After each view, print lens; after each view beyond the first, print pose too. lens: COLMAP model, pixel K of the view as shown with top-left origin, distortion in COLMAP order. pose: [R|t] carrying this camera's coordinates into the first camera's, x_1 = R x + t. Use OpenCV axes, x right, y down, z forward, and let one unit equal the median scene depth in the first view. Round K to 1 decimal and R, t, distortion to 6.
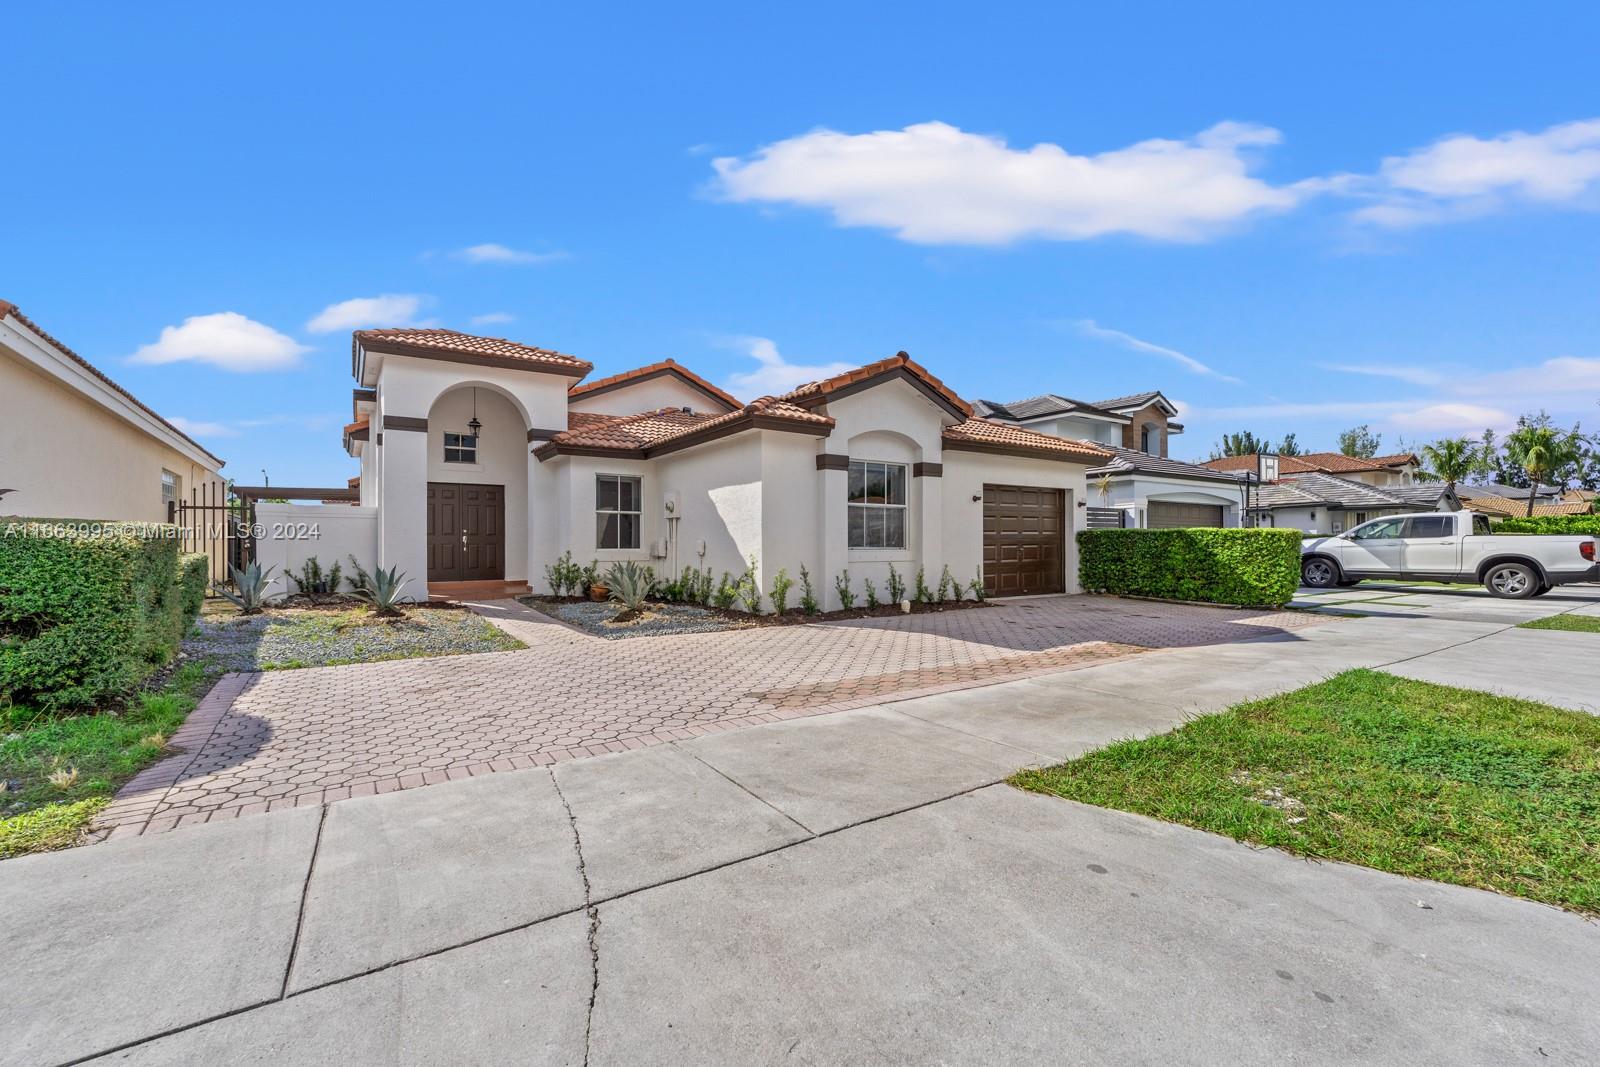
lens RADIAL K [[658.1, 0, 805.0], [0, 658.1, 540.5], [0, 0, 1]] dist [0.013391, 0.000020]
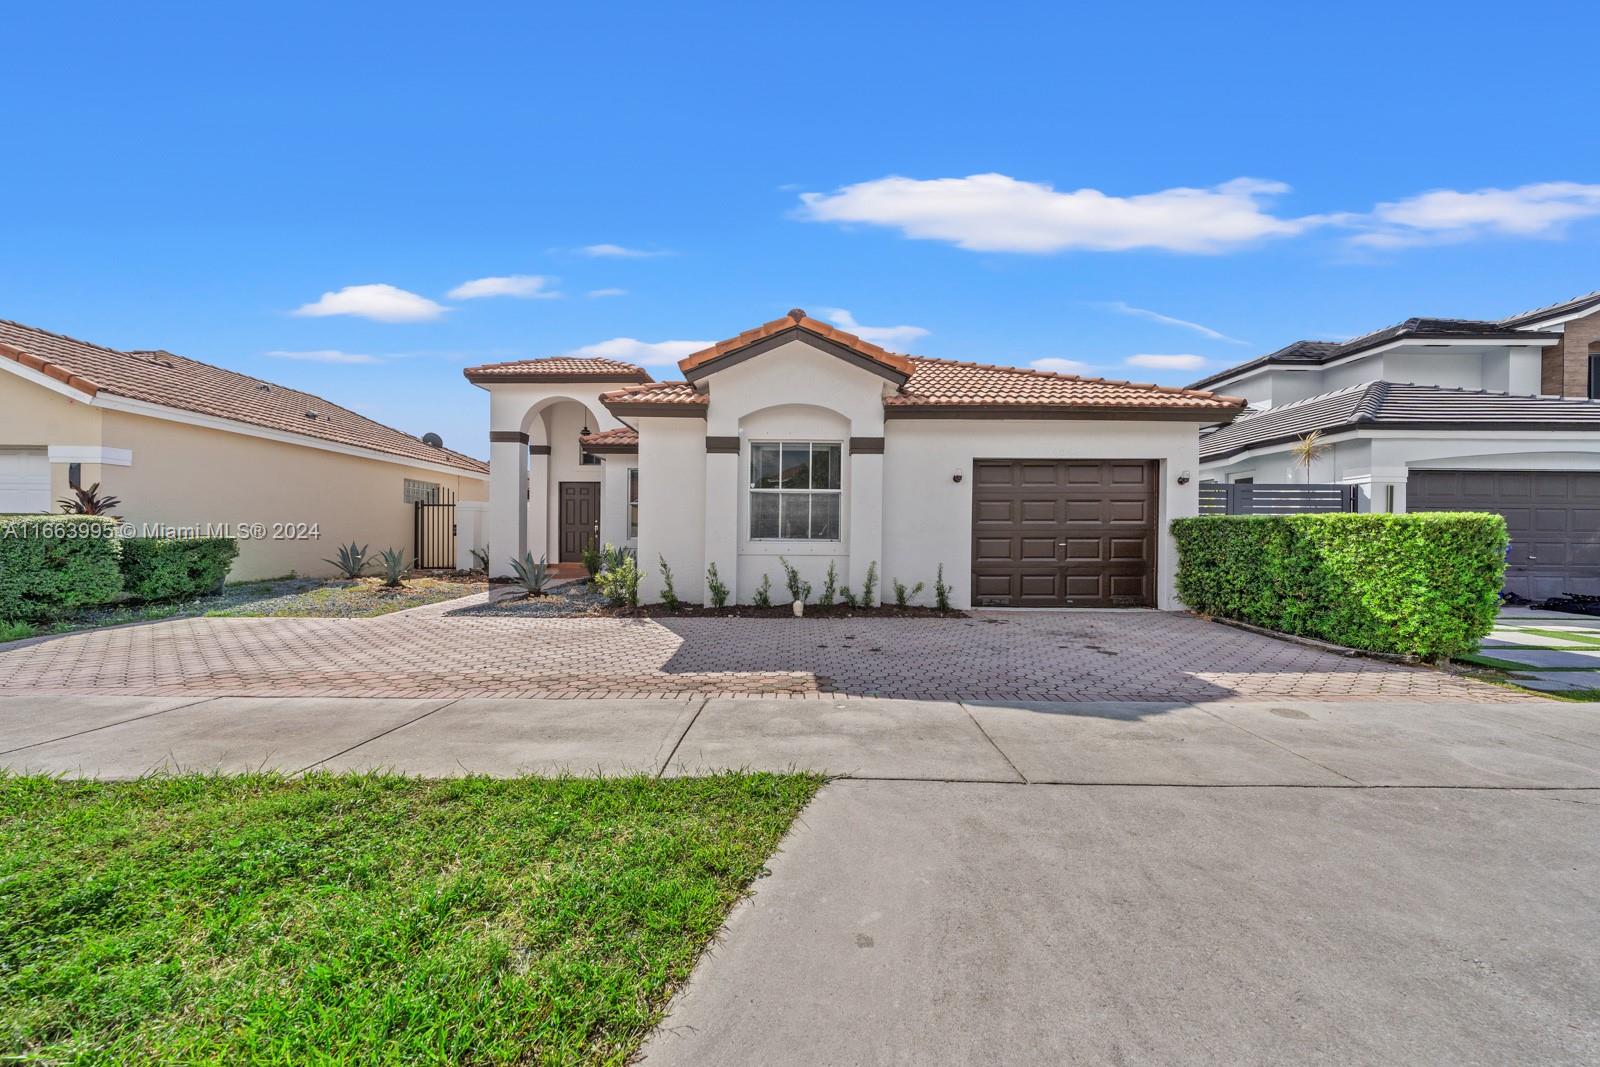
lens RADIAL K [[642.1, 0, 798.6], [0, 642.1, 537.4], [0, 0, 1]] dist [-0.000682, -0.000031]
pose [[0.836135, 0.011849, -0.548396, 0.553307], [-0.006149, 0.999906, 0.012229, -0.002113], [0.548490, -0.006854, 0.836129, 0.278697]]
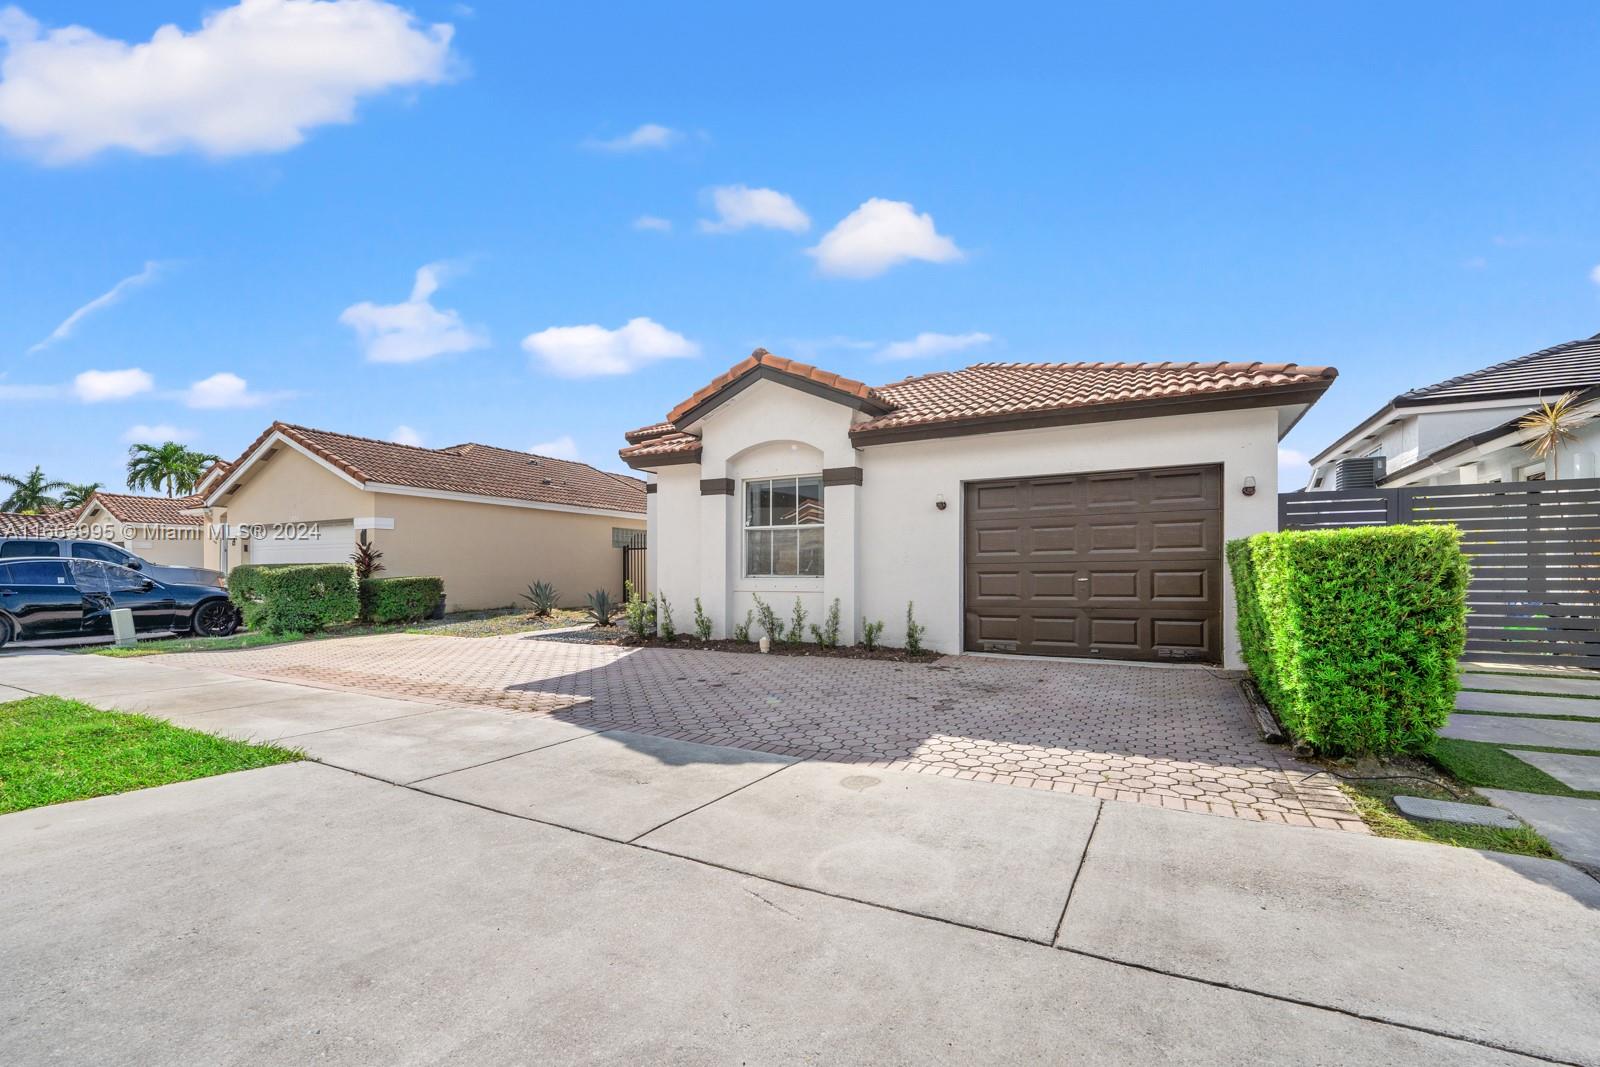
lens RADIAL K [[676.8, 0, 796.7], [0, 676.8, 568.1], [0, 0, 1]] dist [-0.007755, -0.000054]
pose [[0.472808, -0.001819, -0.881164, 0.863202], [0.009990, 0.999945, 0.003296, -0.001952], [0.881109, -0.010361, 0.472800, 0.565548]]
